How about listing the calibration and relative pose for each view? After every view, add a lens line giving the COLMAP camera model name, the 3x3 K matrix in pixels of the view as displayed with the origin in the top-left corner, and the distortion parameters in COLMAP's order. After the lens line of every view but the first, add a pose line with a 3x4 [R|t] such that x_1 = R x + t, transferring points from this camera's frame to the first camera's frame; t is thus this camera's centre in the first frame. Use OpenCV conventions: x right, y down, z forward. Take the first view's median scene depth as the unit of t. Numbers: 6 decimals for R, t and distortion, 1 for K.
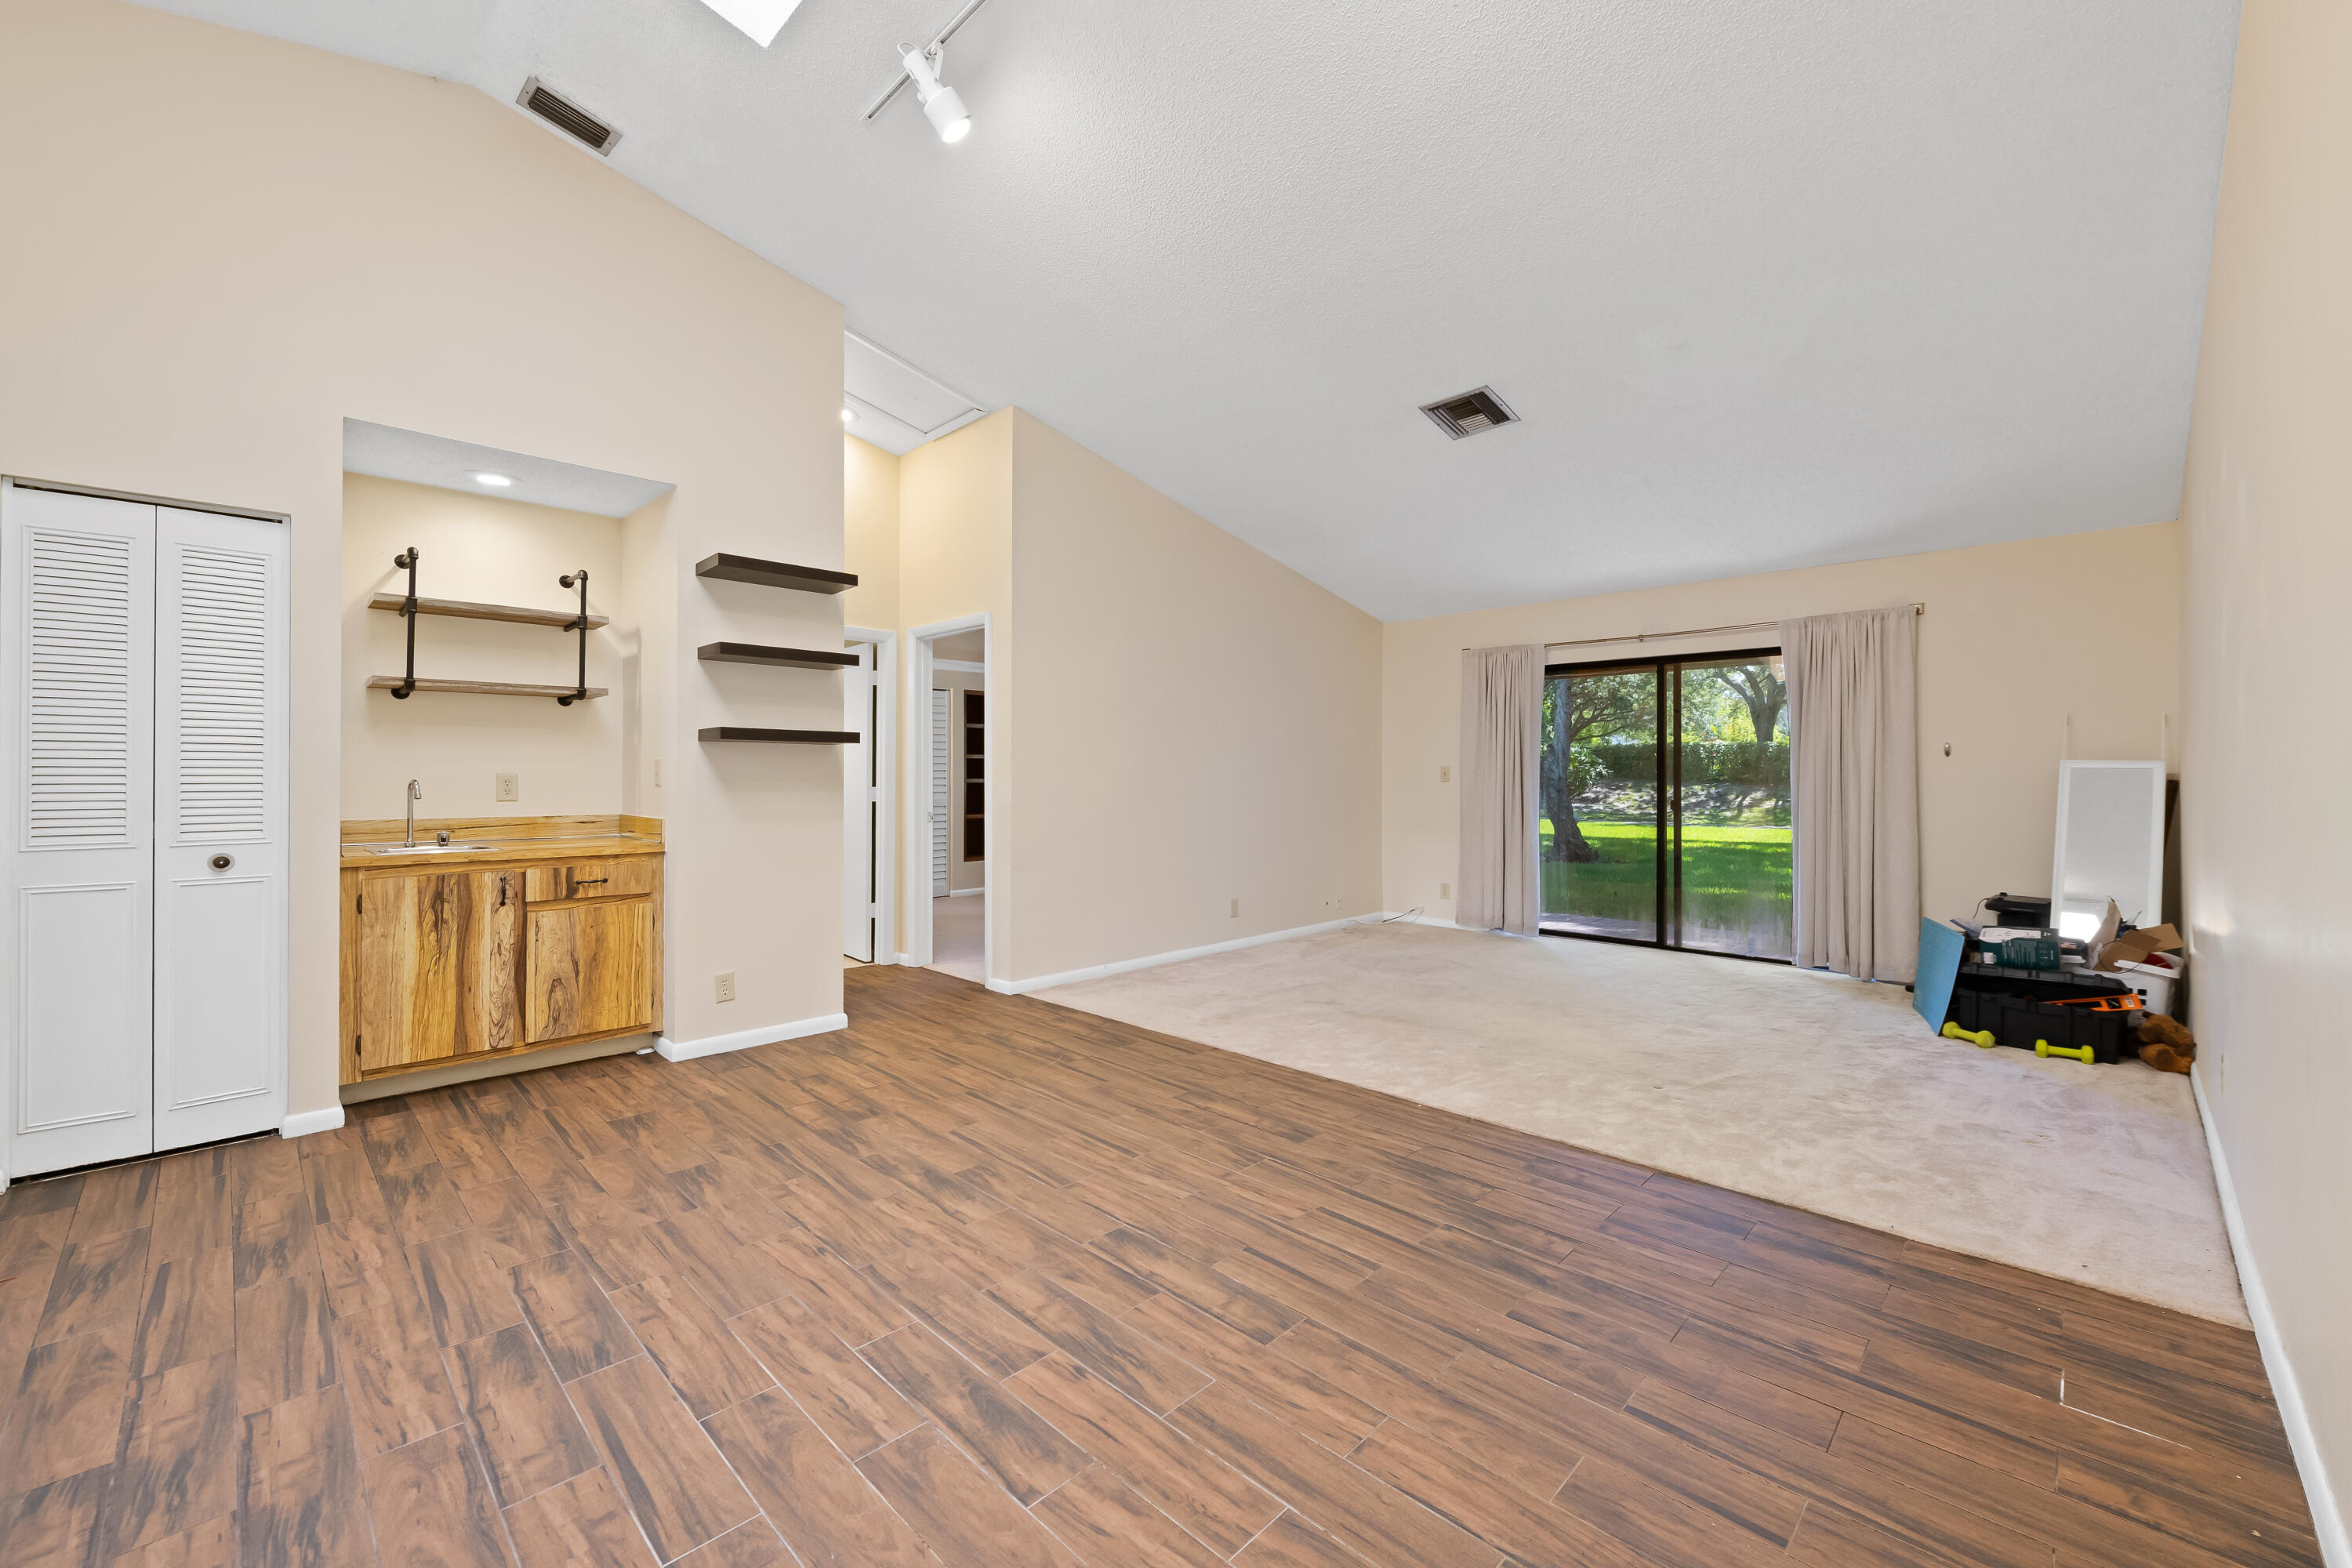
lens RADIAL K [[942.3, 0, 1188.4], [0, 942.3, 776.4], [0, 0, 1]] dist [-0.004489, -0.002140]
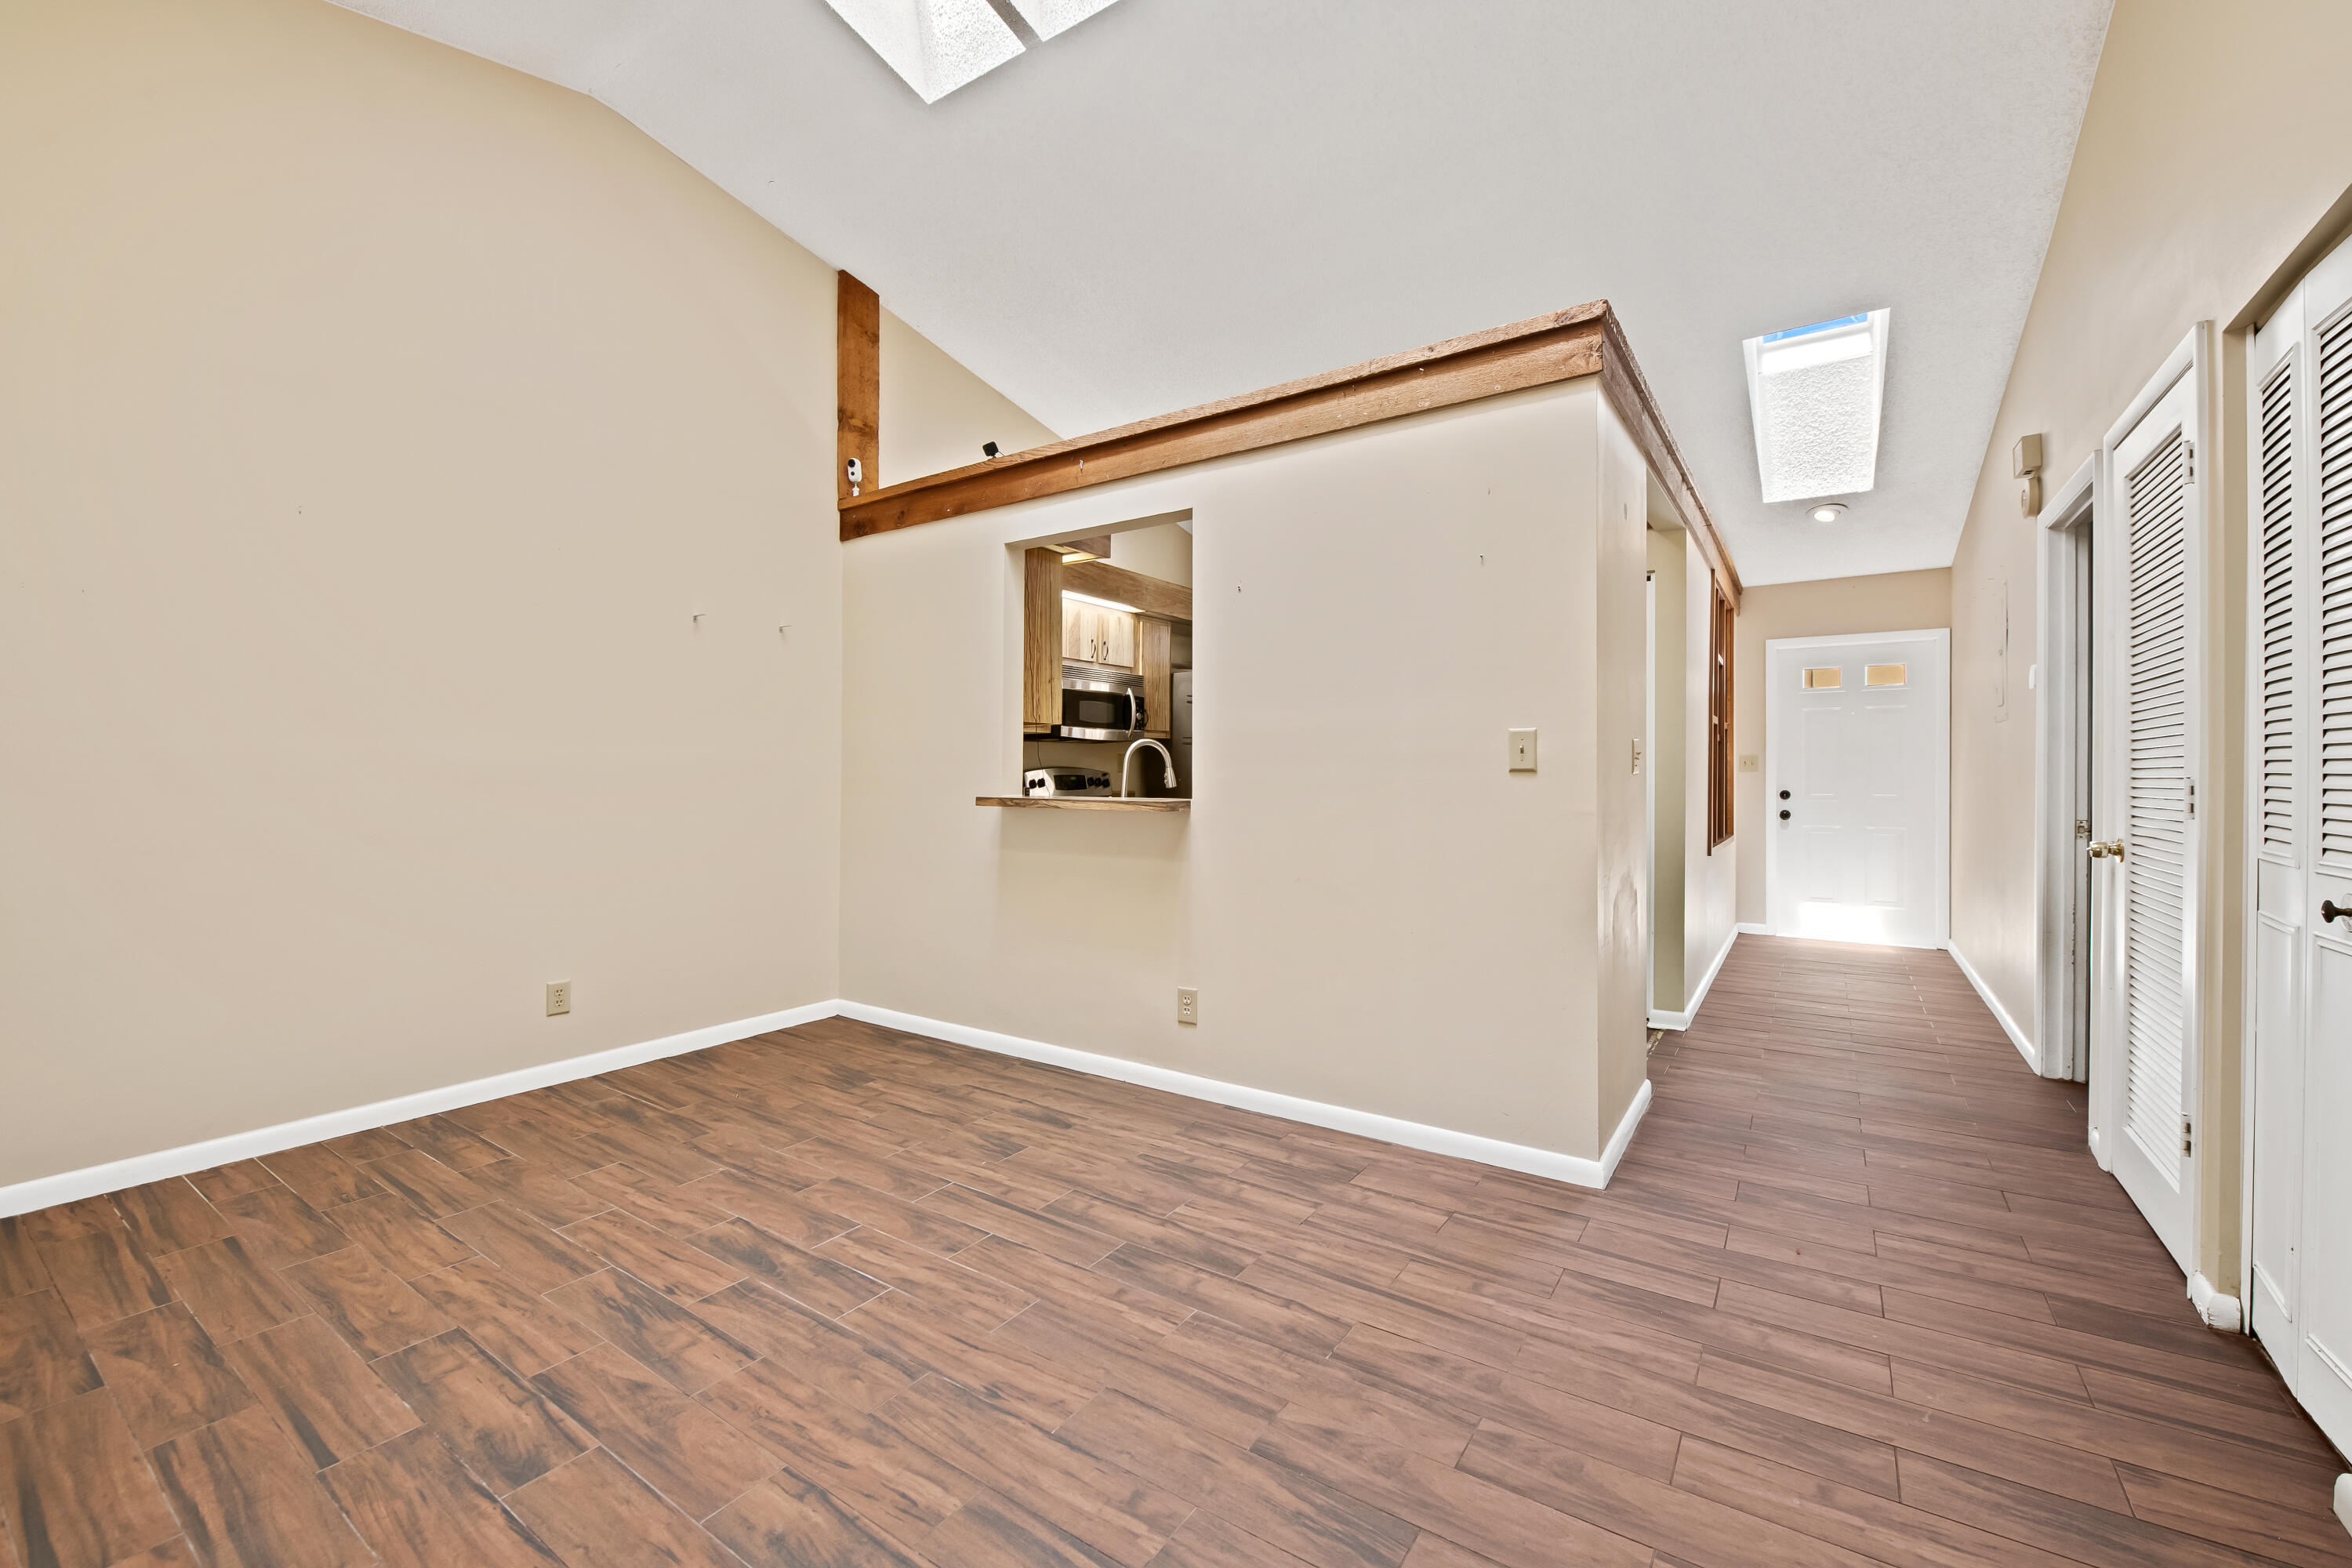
lens RADIAL K [[942.3, 0, 1188.4], [0, 942.3, 776.4], [0, 0, 1]] dist [-0.004489, -0.002140]
pose [[-0.982803, 0.000883, -0.184656, -0.416844], [-0.001026, 0.999947, 0.010242, 0.017226], [0.184655, 0.010255, -0.982750, 1.789912]]
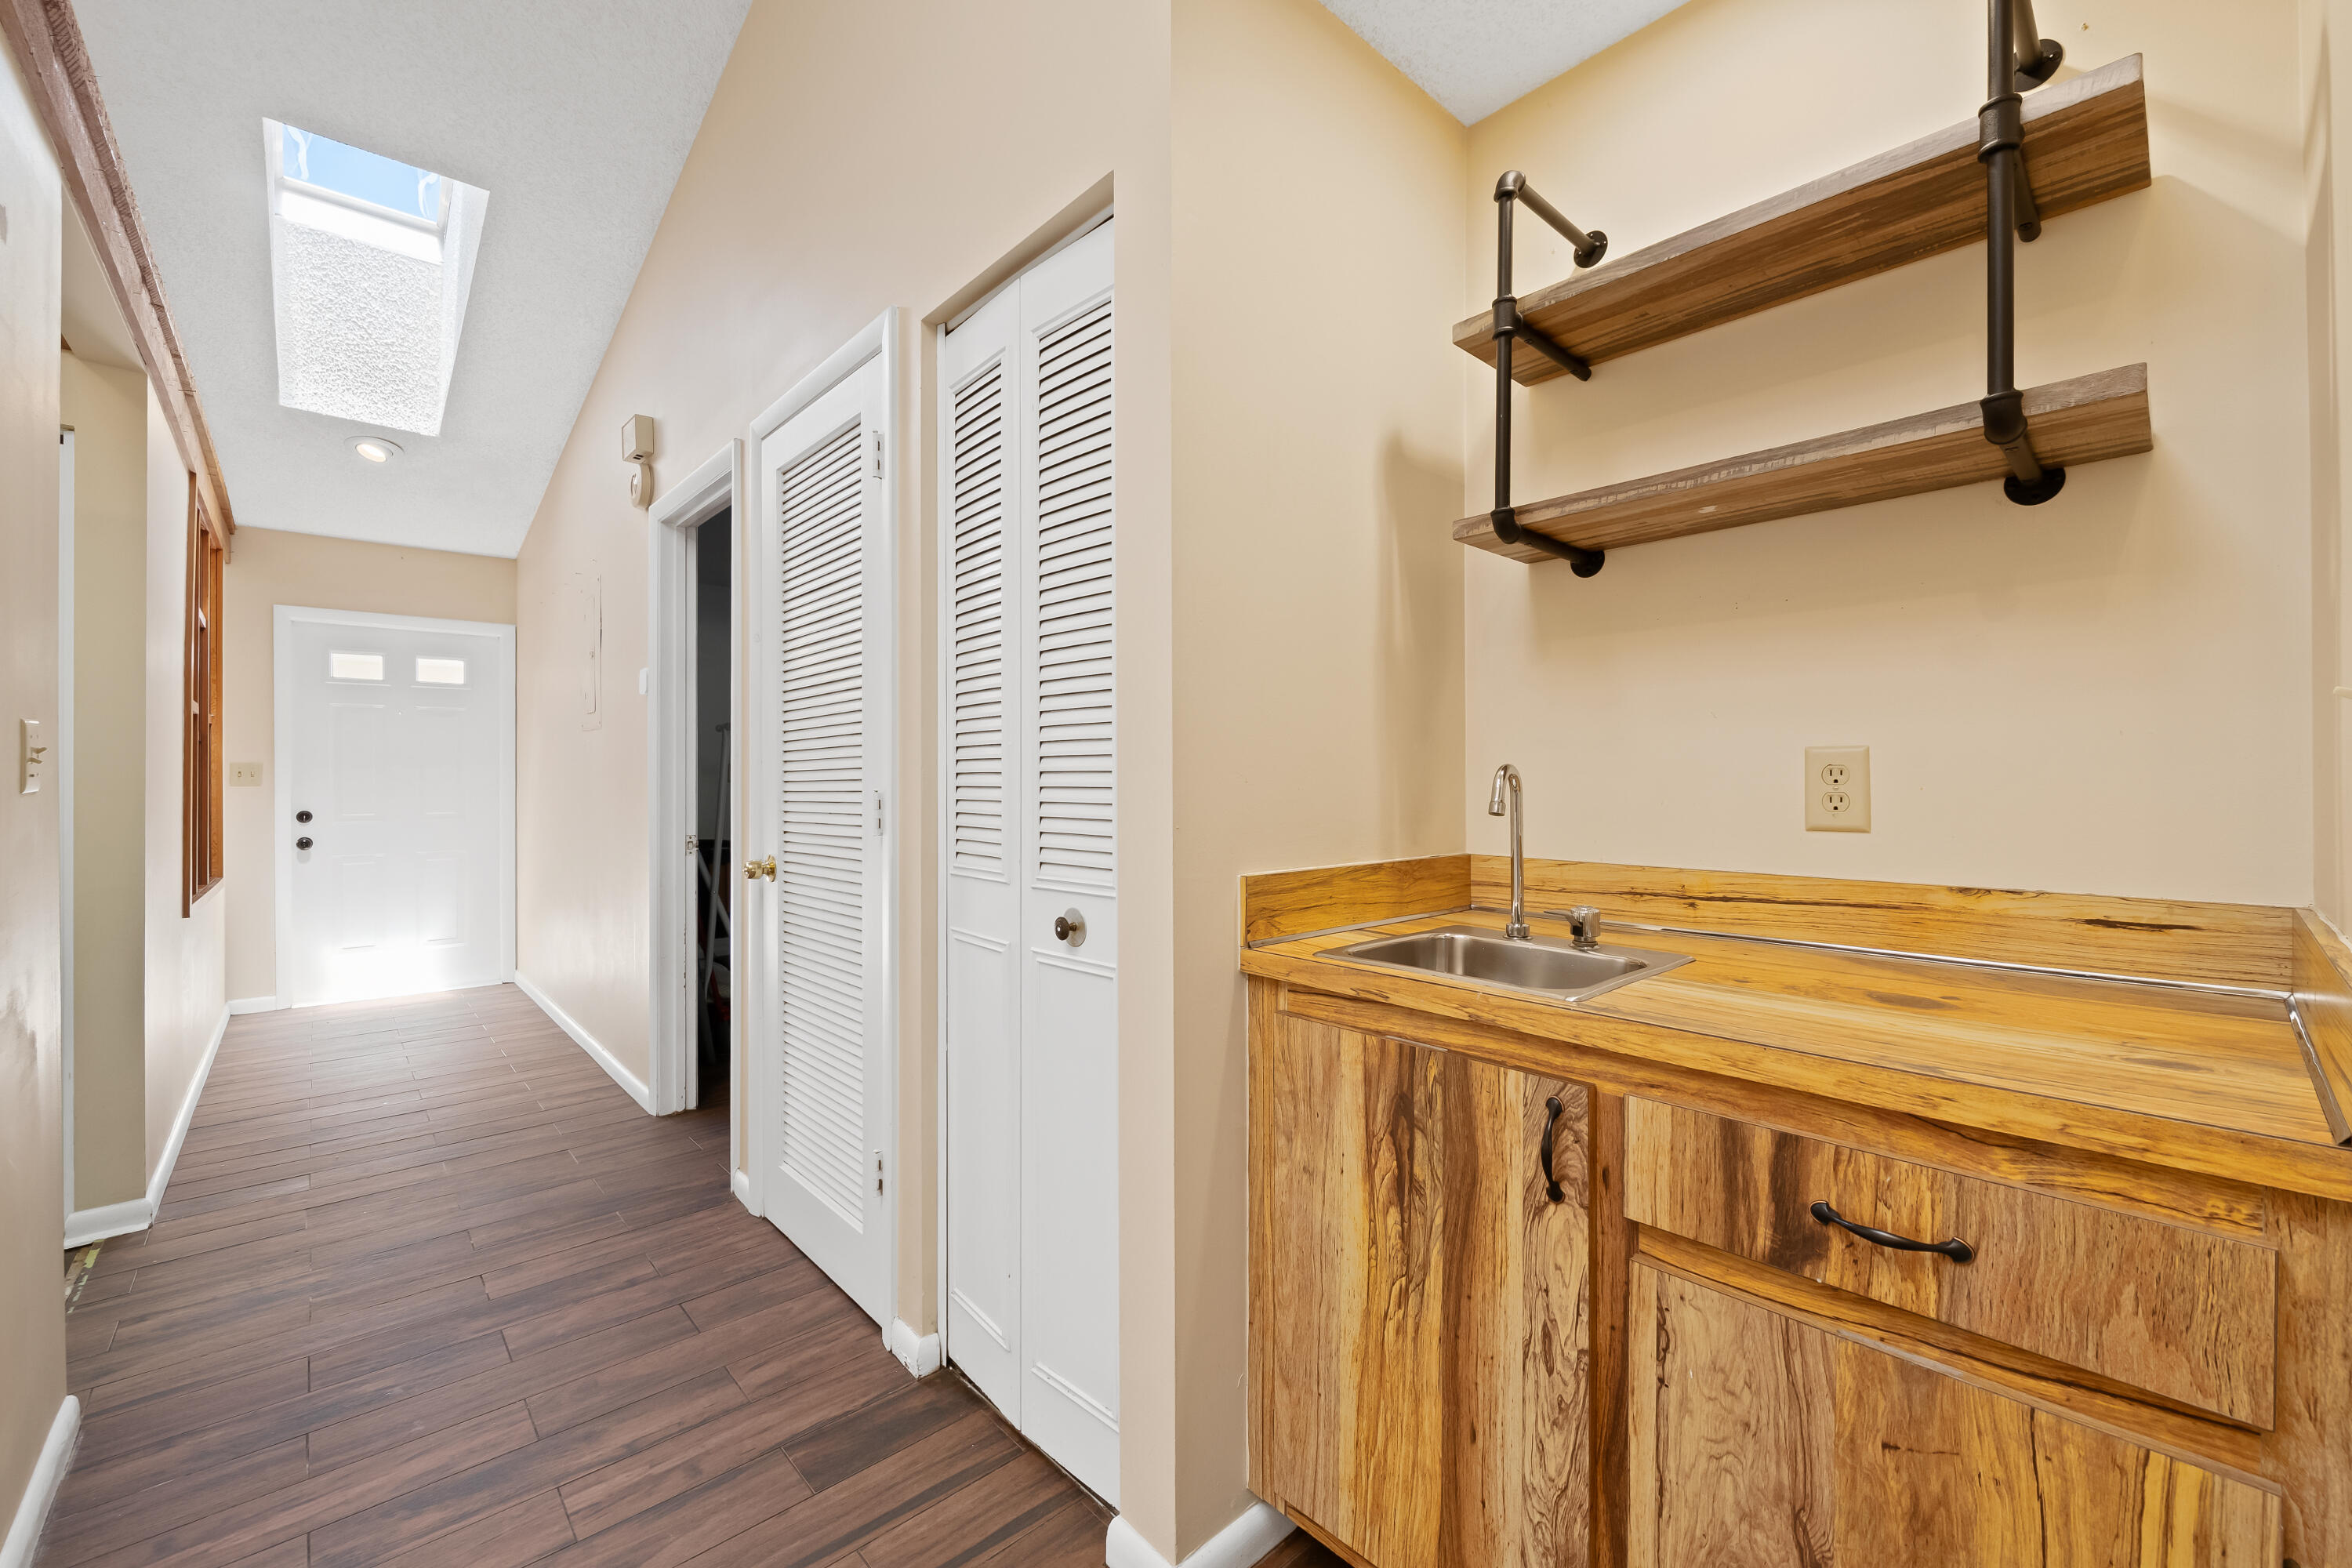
lens RADIAL K [[942.3, 0, 1188.4], [0, 942.3, 776.4], [0, 0, 1]] dist [-0.004489, -0.002140]
pose [[-0.041379, -0.005203, -0.999130, -0.688497], [-0.001175, 0.999986, -0.005159, 0.017761], [0.999143, 0.000960, -0.041385, 1.404890]]
